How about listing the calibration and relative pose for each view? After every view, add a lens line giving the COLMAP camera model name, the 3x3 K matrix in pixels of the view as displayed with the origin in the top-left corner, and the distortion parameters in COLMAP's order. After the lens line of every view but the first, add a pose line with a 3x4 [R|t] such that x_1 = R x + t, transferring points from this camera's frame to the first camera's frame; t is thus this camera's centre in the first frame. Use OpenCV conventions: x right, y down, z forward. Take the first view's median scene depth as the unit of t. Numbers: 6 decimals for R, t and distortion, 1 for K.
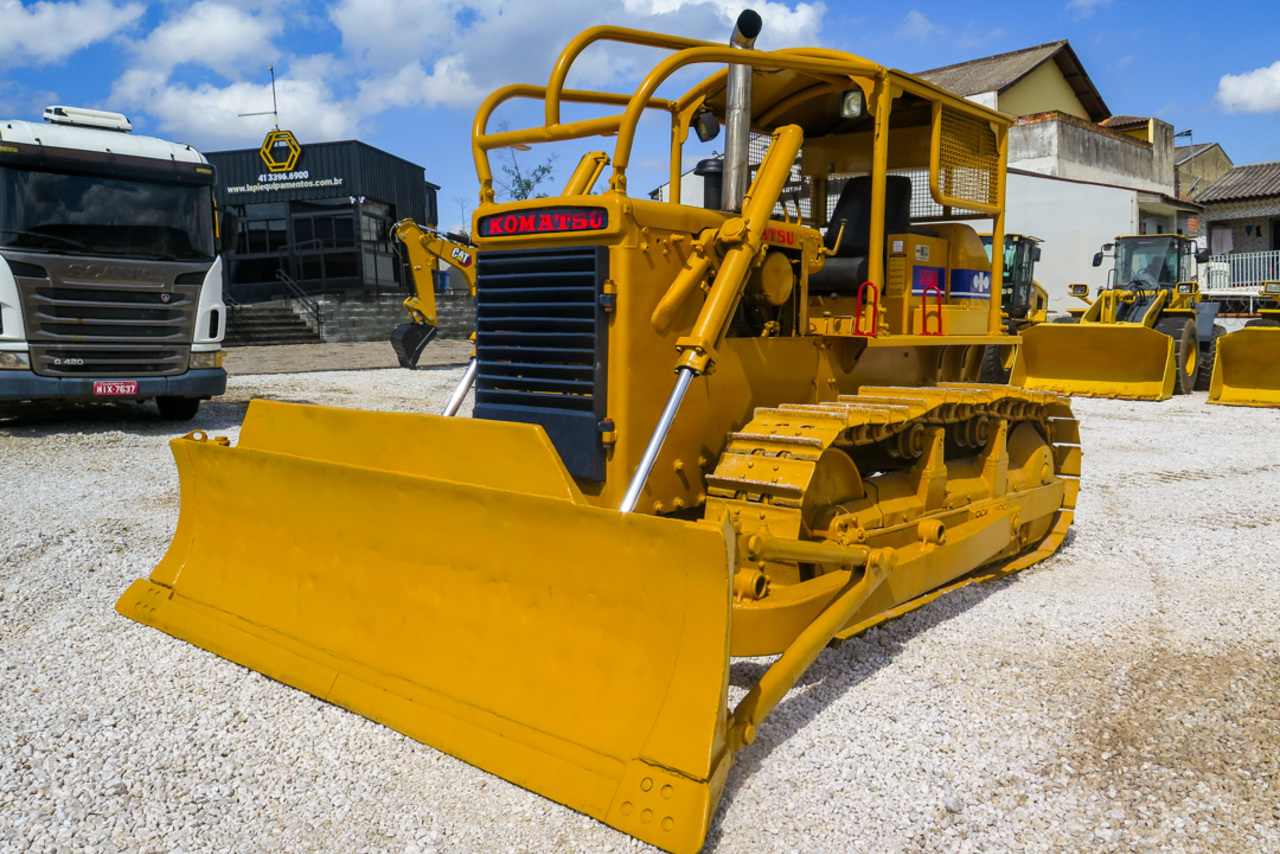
lens RADIAL K [[1084.0, 0, 640.0], [0, 1084.0, 427.0], [0, 0, 1]] dist [-0.015940, -0.004303]
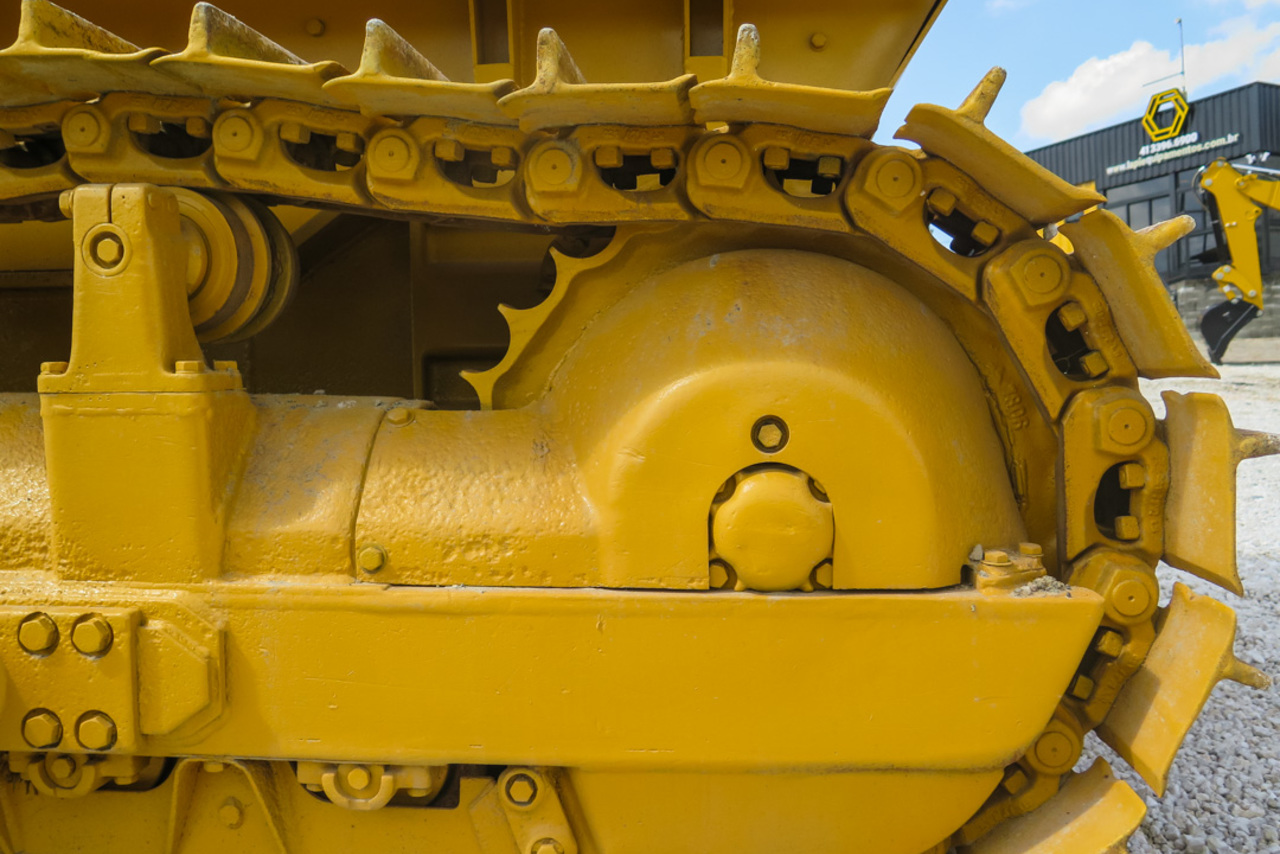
lens RADIAL K [[1084.0, 0, 640.0], [0, 1084.0, 427.0], [0, 0, 1]] dist [-0.015940, -0.004303]
pose [[0.582341, 0.031405, -0.812338, 0.123511], [-0.053374, 0.998575, 0.000342, 0.007001], [0.811191, 0.043158, 0.583187, 0.214004]]
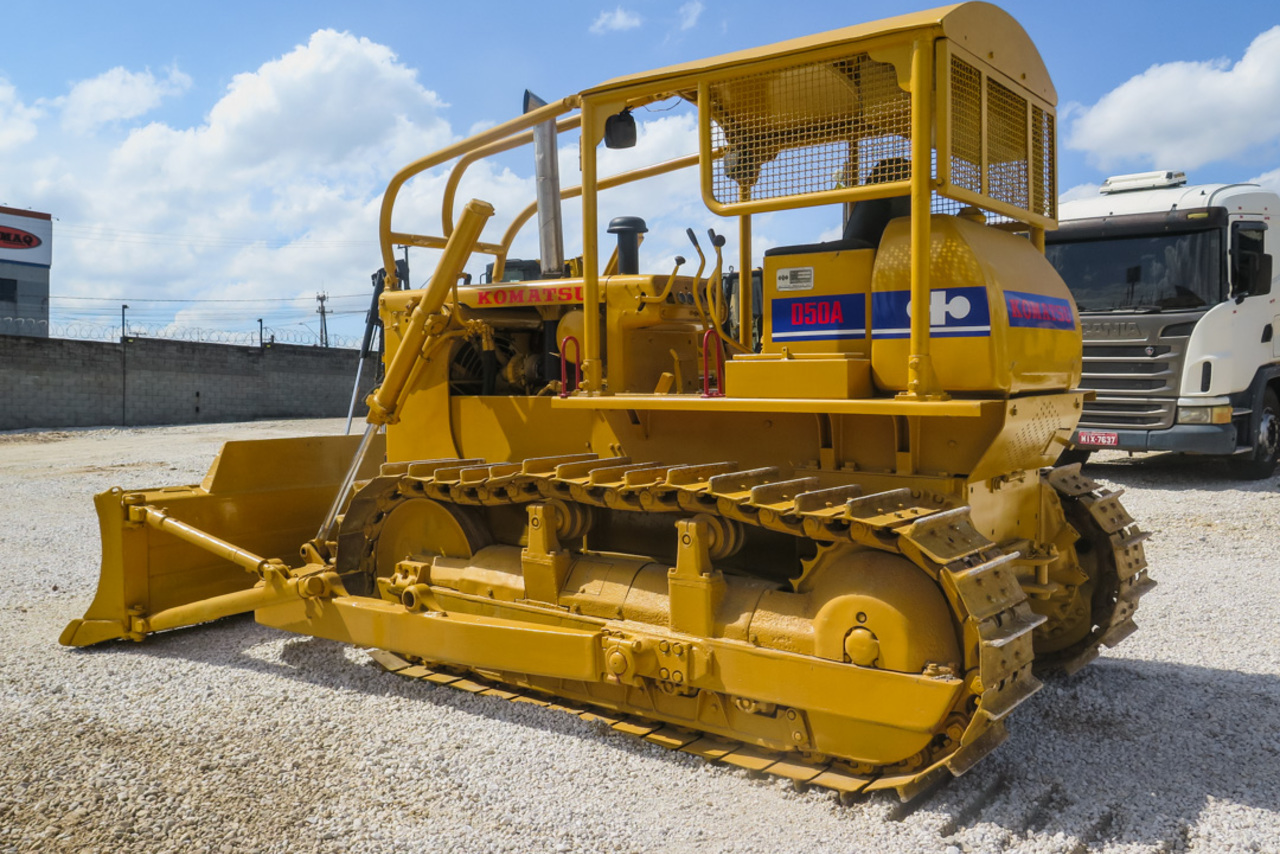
lens RADIAL K [[1084.0, 0, 640.0], [0, 1084.0, 427.0], [0, 0, 1]] dist [-0.015940, -0.004303]
pose [[0.067137, 0.039773, -0.996951, 0.225354], [-0.084181, 0.995868, 0.034061, -0.019134], [0.994186, 0.081638, 0.070208, 0.203285]]
